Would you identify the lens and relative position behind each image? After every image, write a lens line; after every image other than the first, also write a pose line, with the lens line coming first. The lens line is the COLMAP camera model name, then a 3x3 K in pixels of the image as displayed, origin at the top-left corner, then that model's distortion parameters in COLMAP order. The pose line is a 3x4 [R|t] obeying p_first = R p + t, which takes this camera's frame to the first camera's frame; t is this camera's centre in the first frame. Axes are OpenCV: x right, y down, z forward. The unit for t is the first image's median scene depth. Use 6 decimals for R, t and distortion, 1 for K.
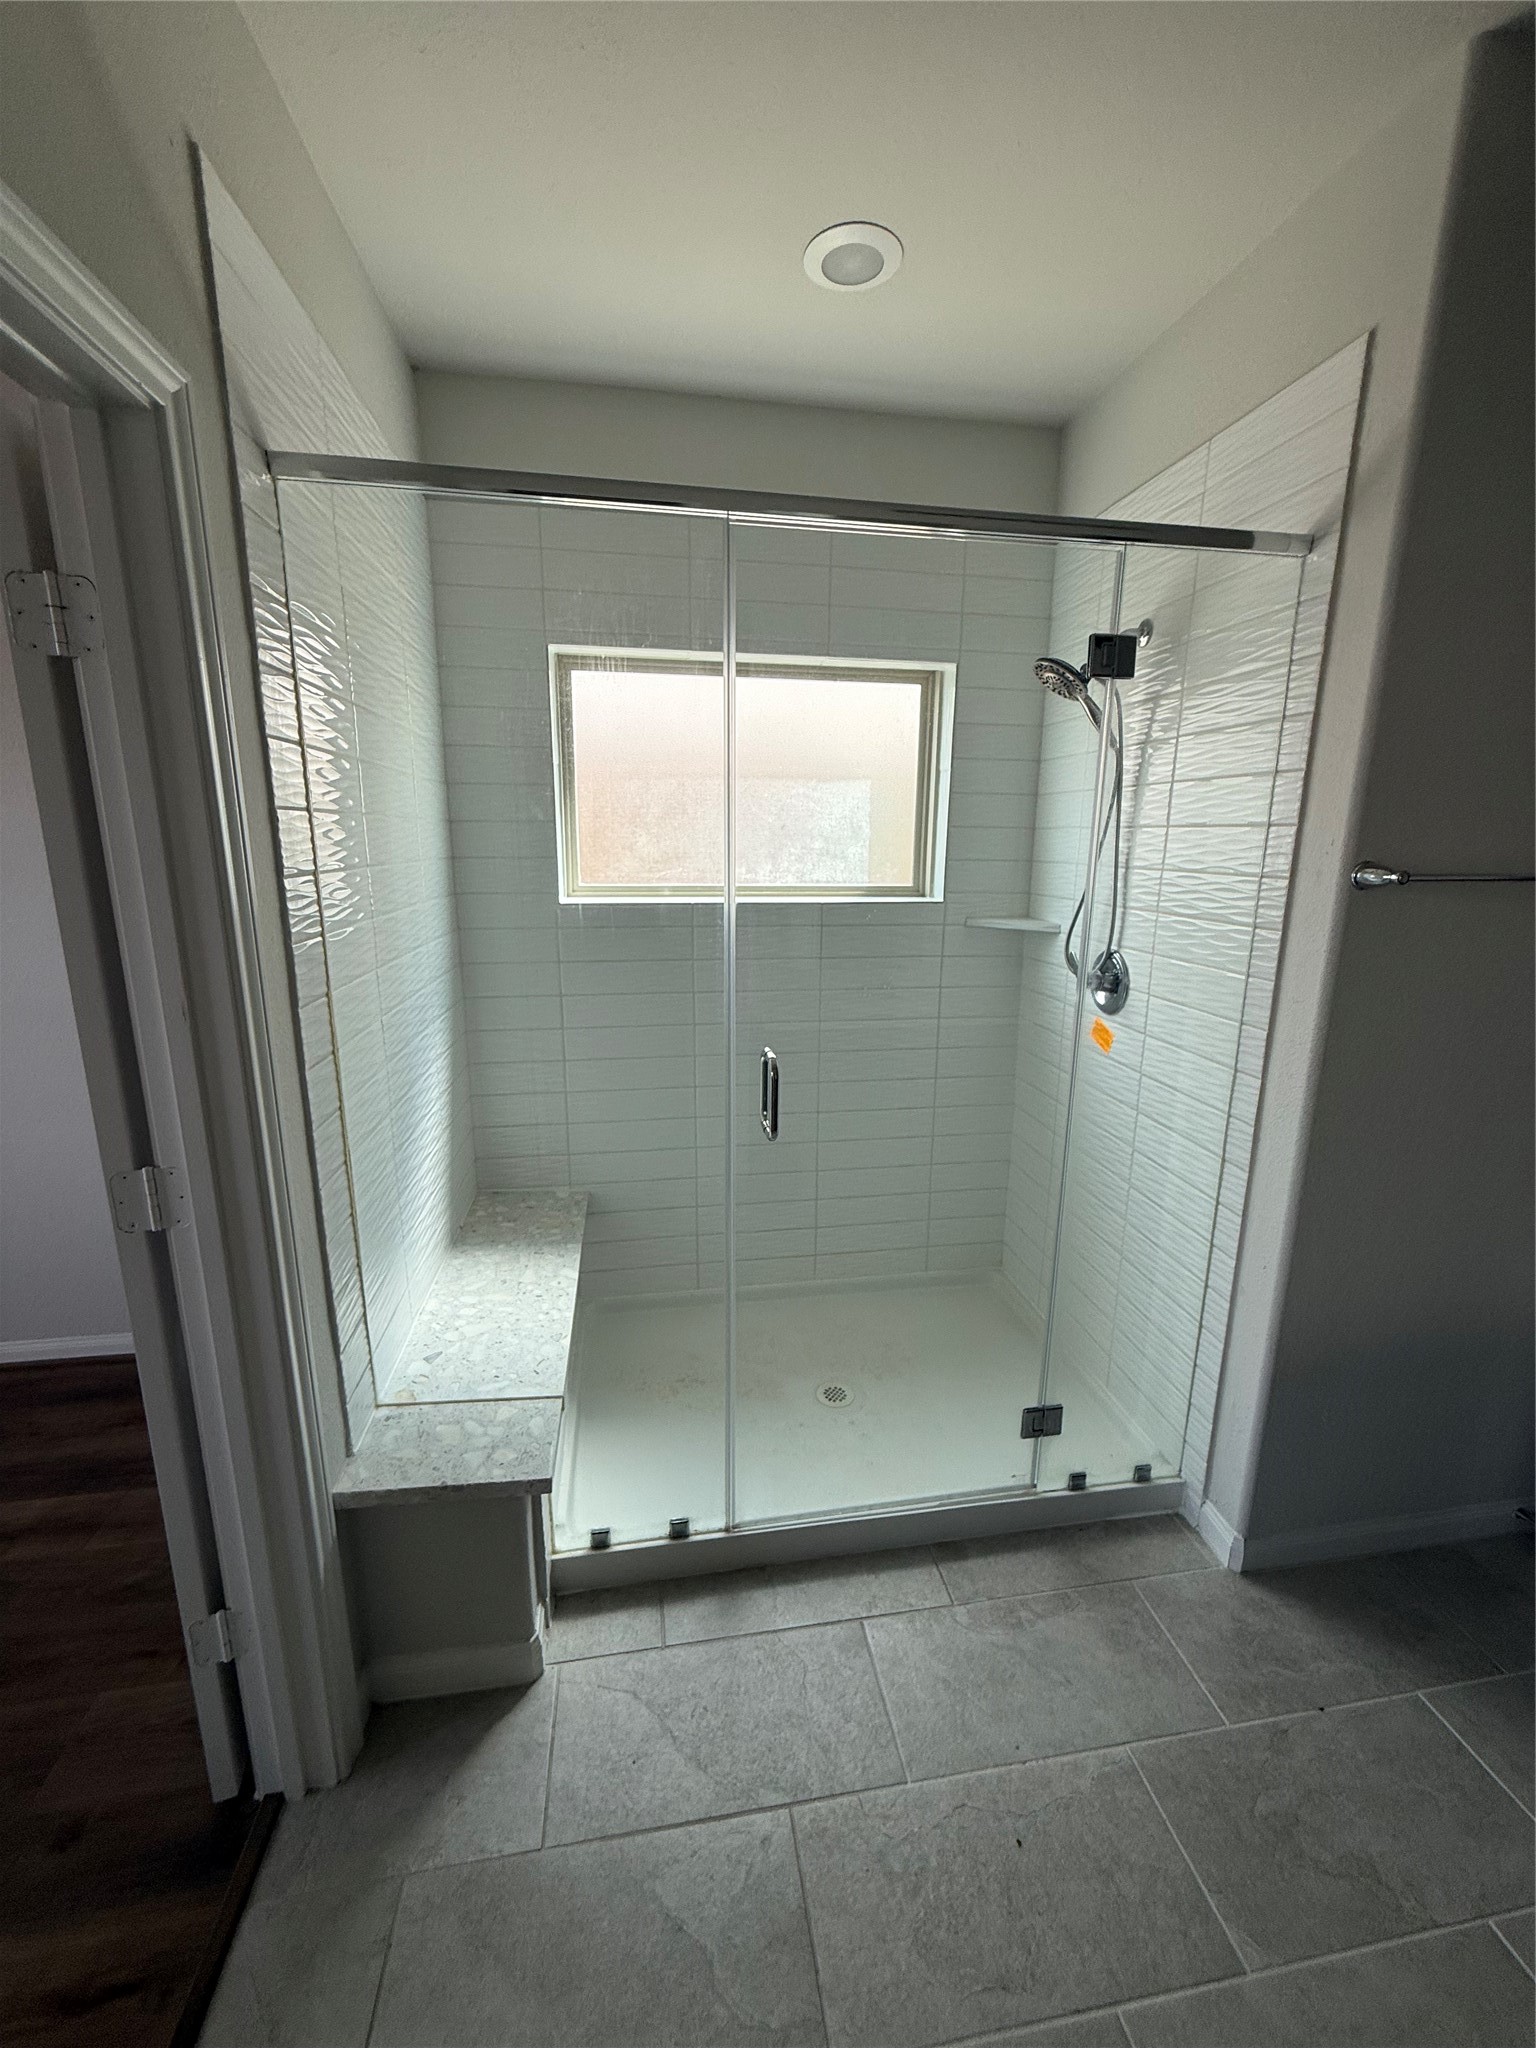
lens RADIAL K [[819.5, 0, 769.1], [0, 819.5, 1019.9], [0, 0, 1]] dist [0.000867, -0.000205]
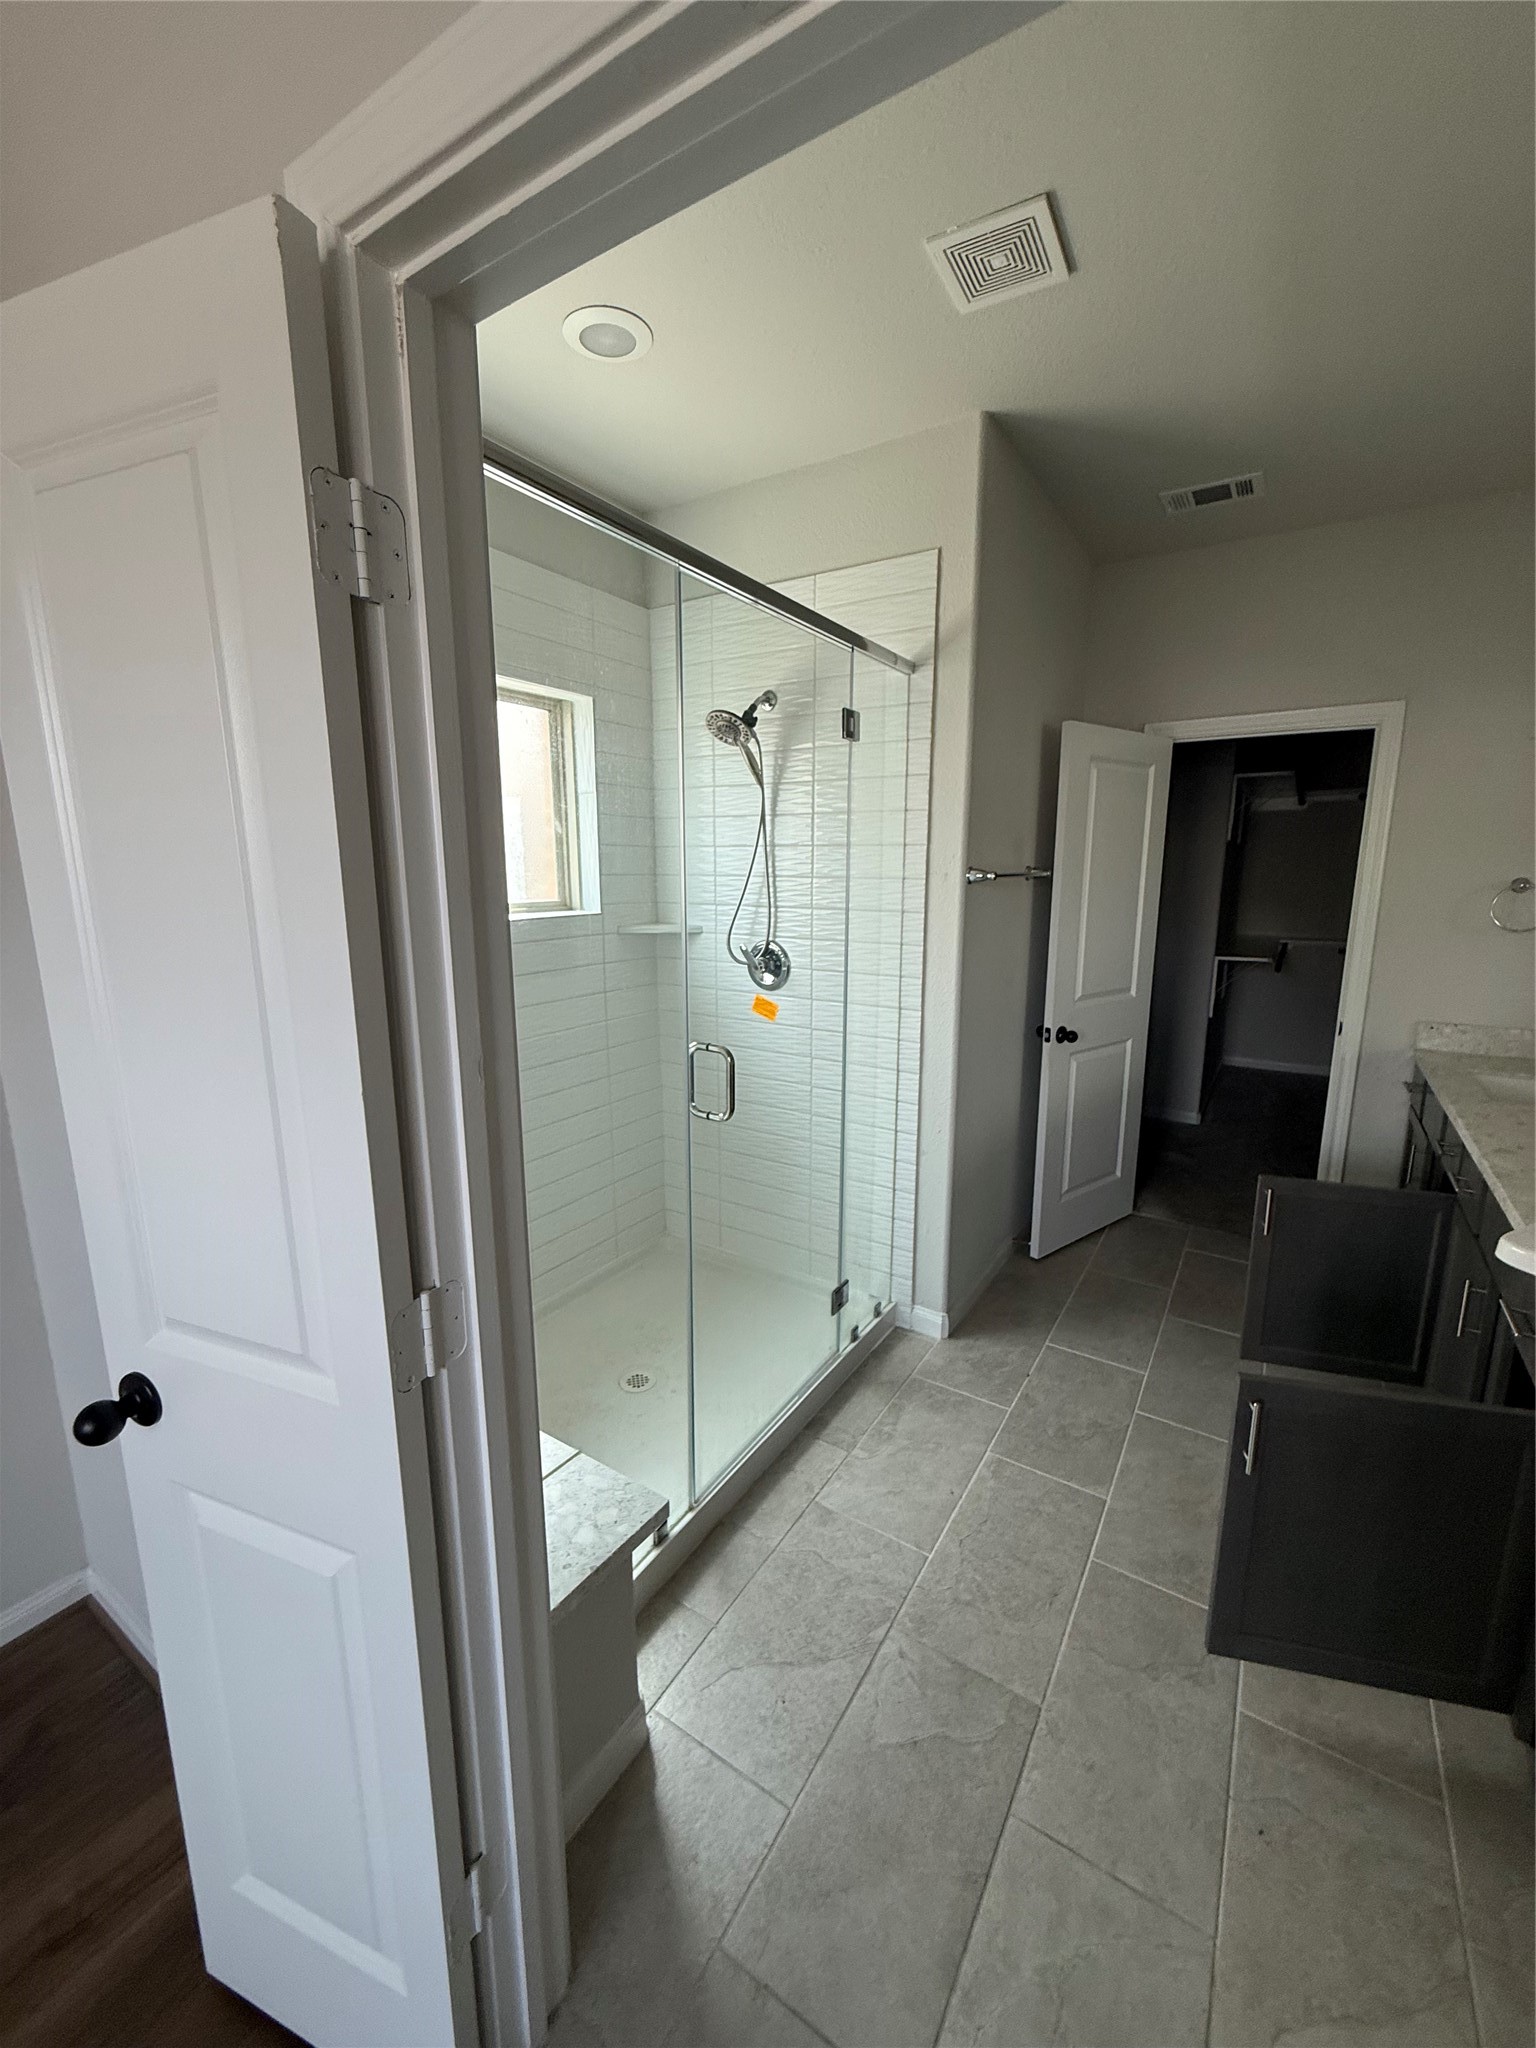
lens RADIAL K [[819.5, 0, 770.7], [0, 819.5, 1019.8], [0, 0, 1]] dist [0.000867, -0.000205]
pose [[0.669286, -0.147948, 0.728126, -0.738705], [0.165256, 0.985070, 0.048254, -0.032551], [-0.724394, 0.088031, 0.683743, 0.171711]]
